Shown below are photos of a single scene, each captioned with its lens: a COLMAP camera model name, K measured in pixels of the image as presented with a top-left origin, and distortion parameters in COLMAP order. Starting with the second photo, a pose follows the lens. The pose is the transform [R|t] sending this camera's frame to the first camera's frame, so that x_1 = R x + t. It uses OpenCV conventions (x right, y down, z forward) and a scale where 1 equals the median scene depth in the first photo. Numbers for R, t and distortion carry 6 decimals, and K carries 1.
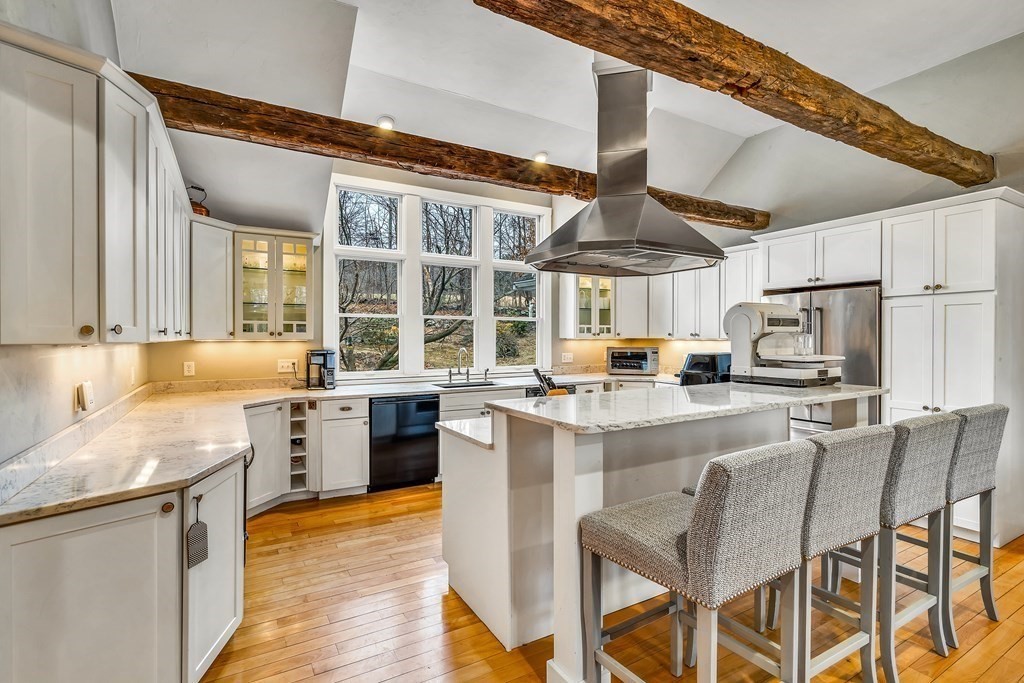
lens RADIAL K [[471.9, 0, 533.7], [0, 471.9, 338.1], [0, 0, 1]] dist [-0.001090, 0.000031]
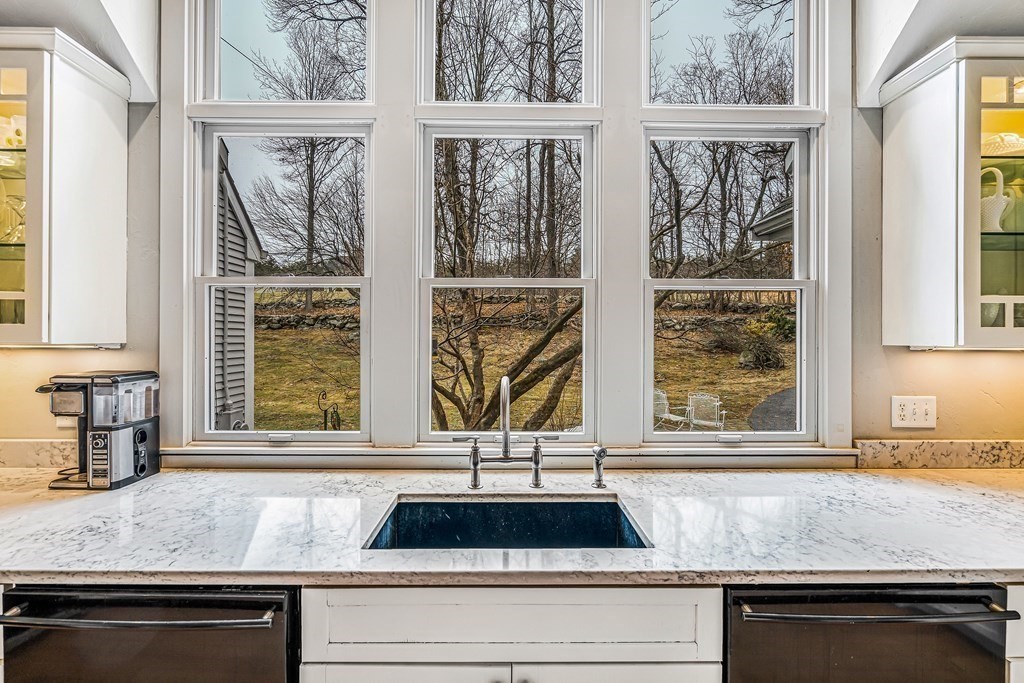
lens RADIAL K [[488.2, 0, 509.5], [0, 488.2, 335.4], [0, 0, 1]] dist [-0.002202, -0.000277]
pose [[0.850225, -0.004993, -0.526395, 0.019291], [-0.002505, 0.999905, -0.013531, -0.001705], [0.526413, 0.012823, 0.850132, 0.787480]]
